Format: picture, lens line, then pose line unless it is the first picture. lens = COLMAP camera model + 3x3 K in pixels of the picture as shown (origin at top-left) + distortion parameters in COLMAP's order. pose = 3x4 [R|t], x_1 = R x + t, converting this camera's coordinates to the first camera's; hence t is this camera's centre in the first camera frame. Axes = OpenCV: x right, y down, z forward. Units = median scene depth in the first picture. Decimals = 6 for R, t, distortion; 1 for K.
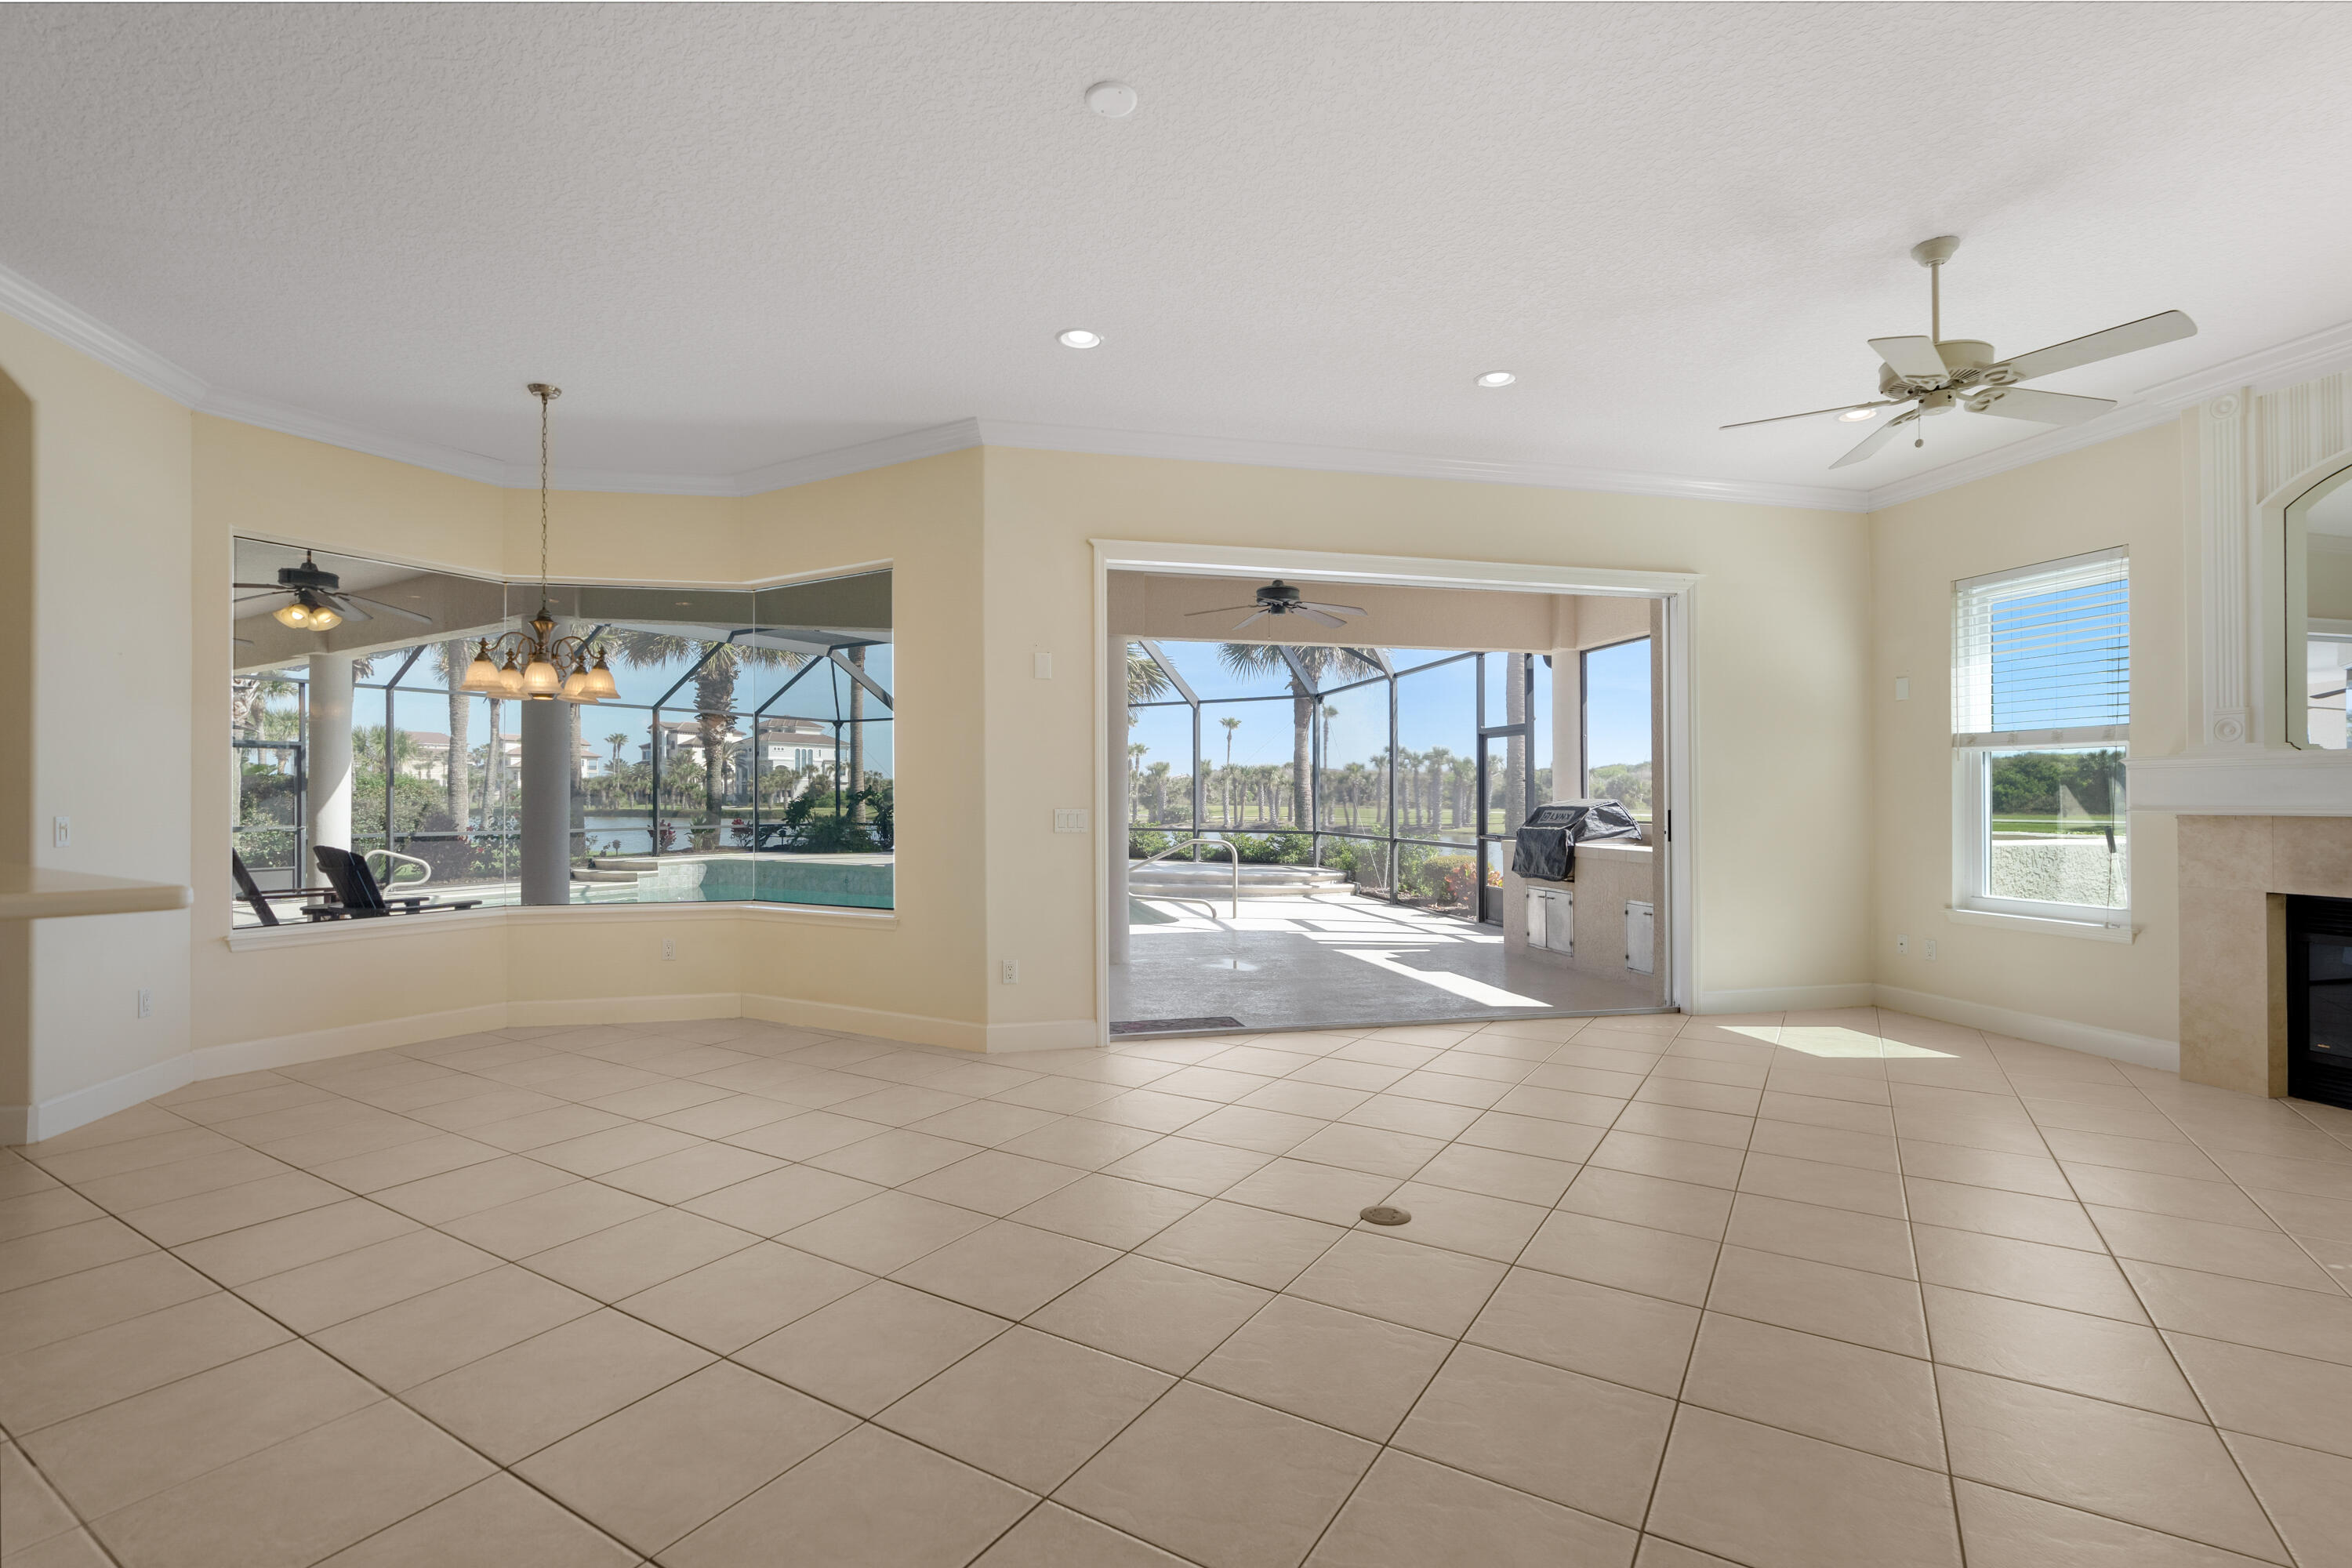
lens RADIAL K [[1071.1, 0, 1191.7], [0, 1071.1, 795.9], [0, 0, 1]] dist [-0.000955, -0.000149]
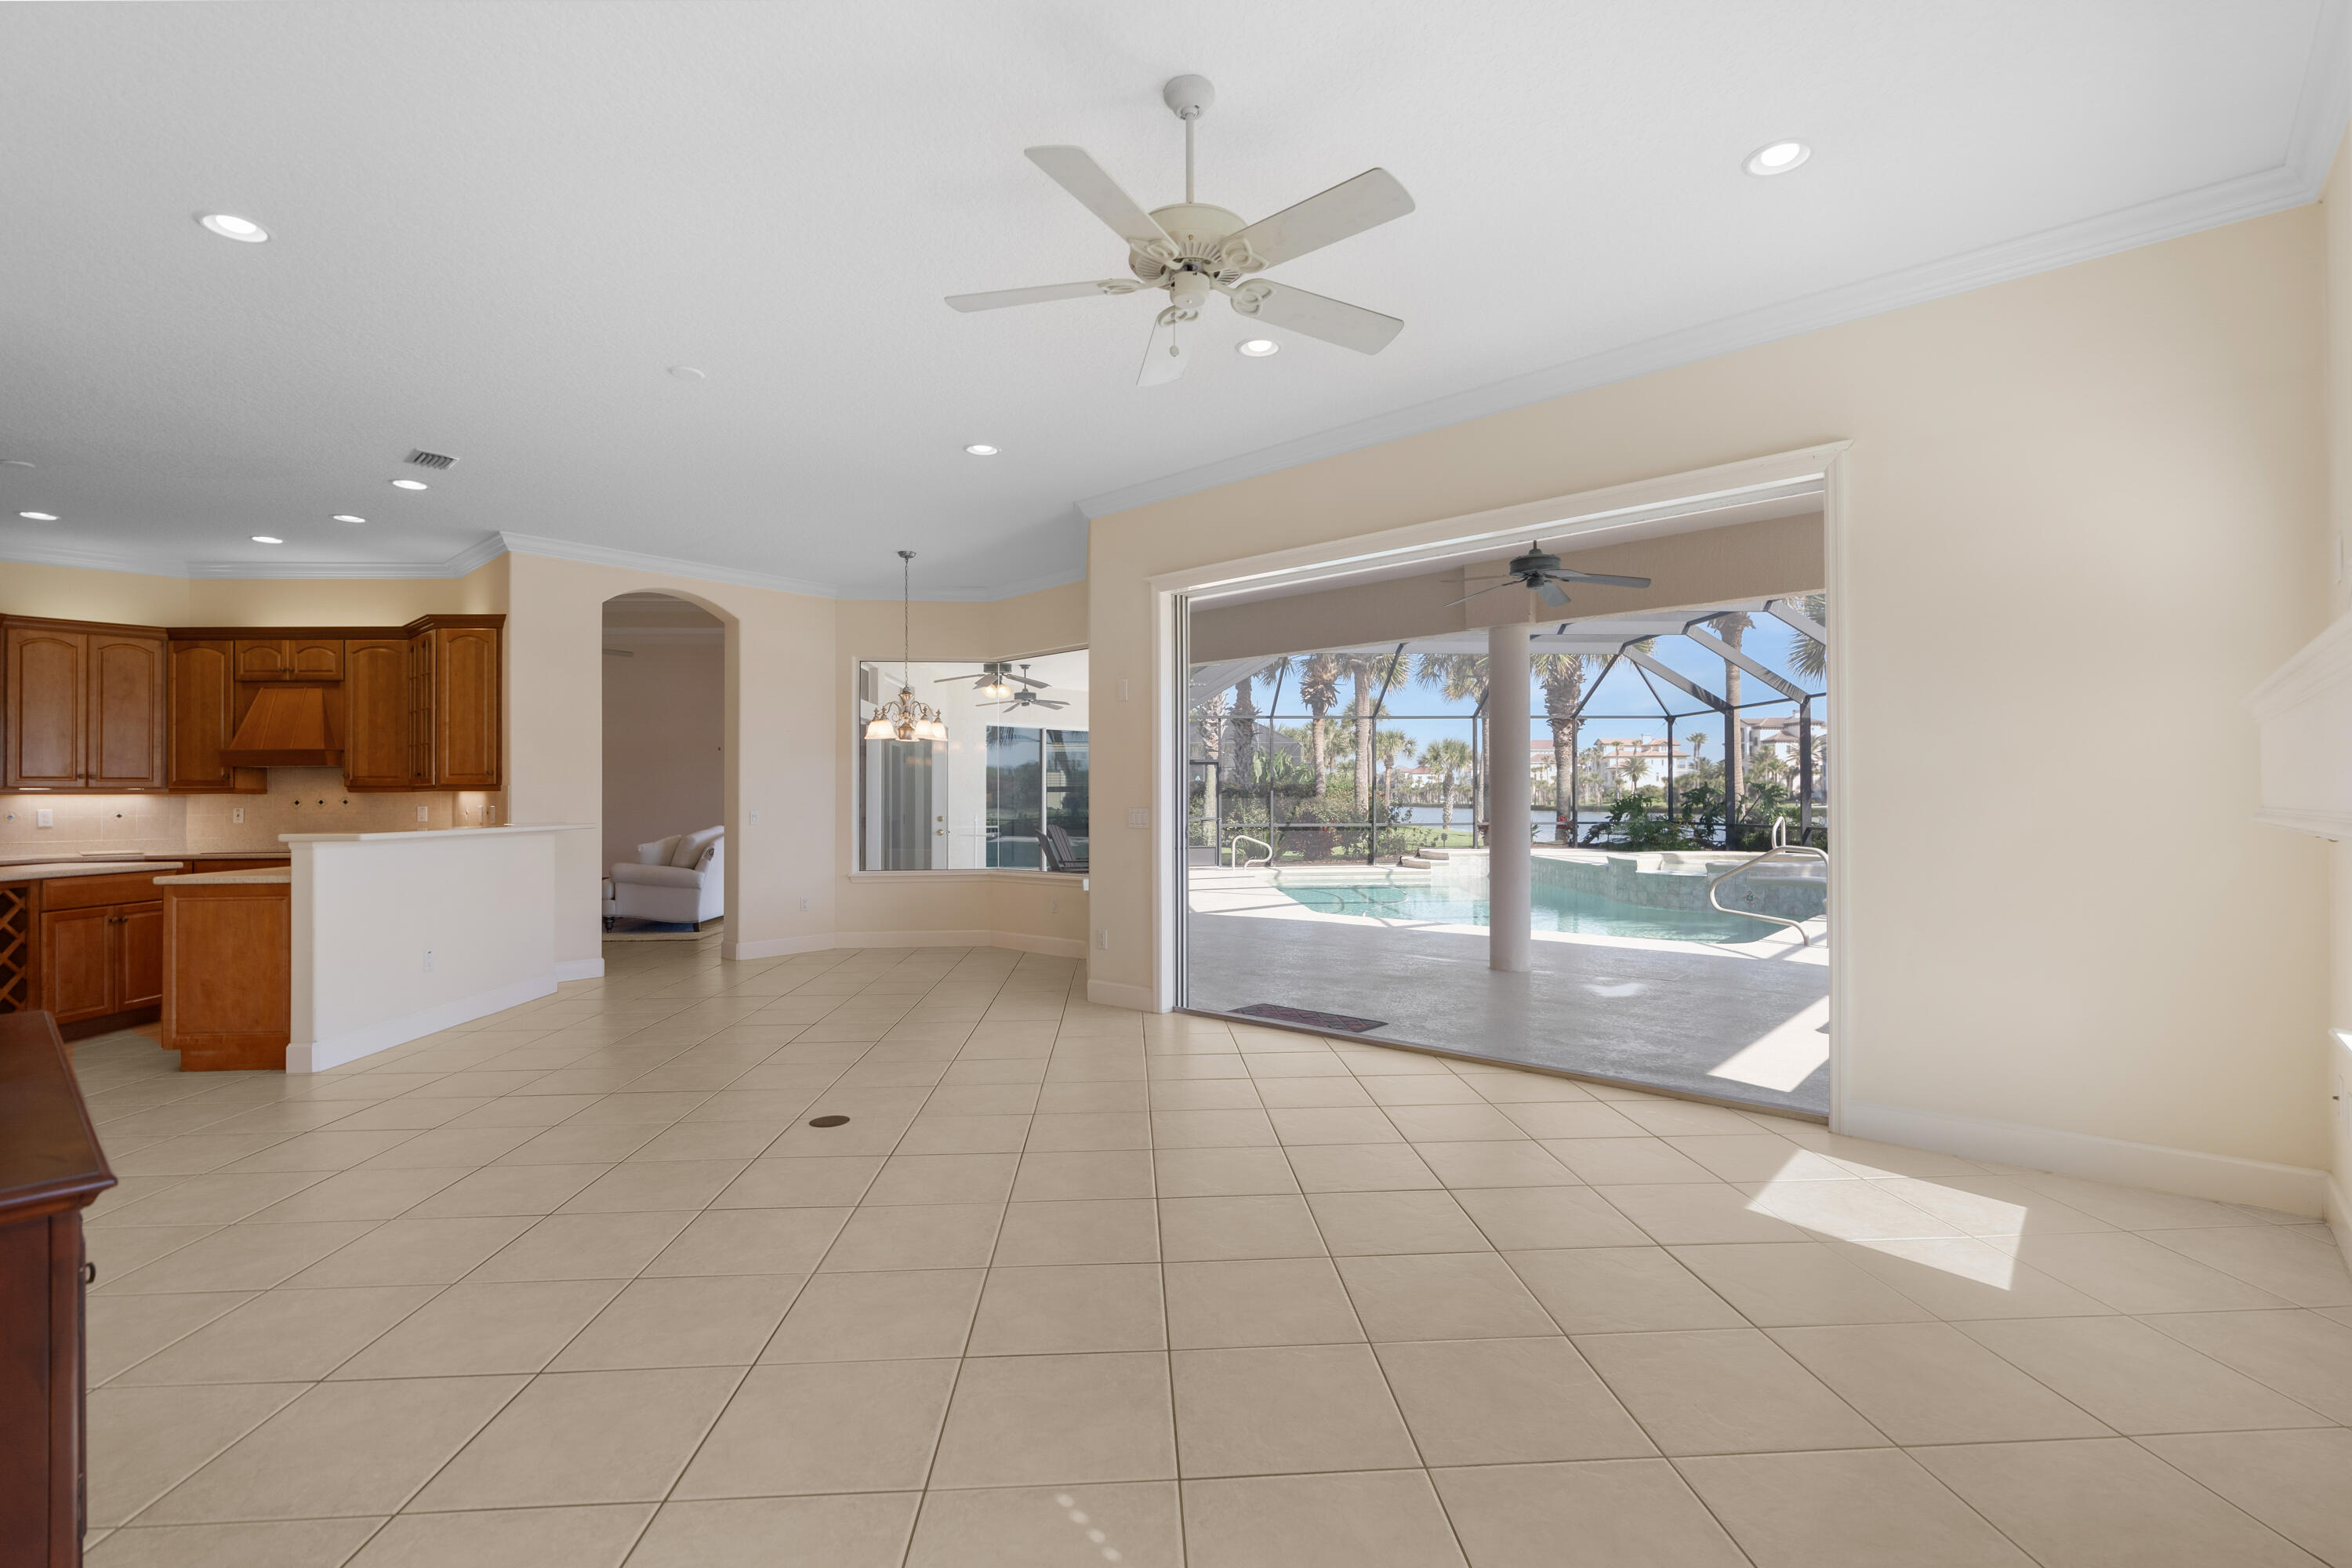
lens RADIAL K [[1071.1, 0, 1195.7], [0, 1071.1, 789.6], [0, 0, 1]] dist [-0.000955, -0.000149]
pose [[0.574144, -0.013187, -0.818648, 0.208563], [0.010697, 0.999906, -0.008605, 0.000852], [0.818684, -0.003816, 0.574231, 0.086675]]
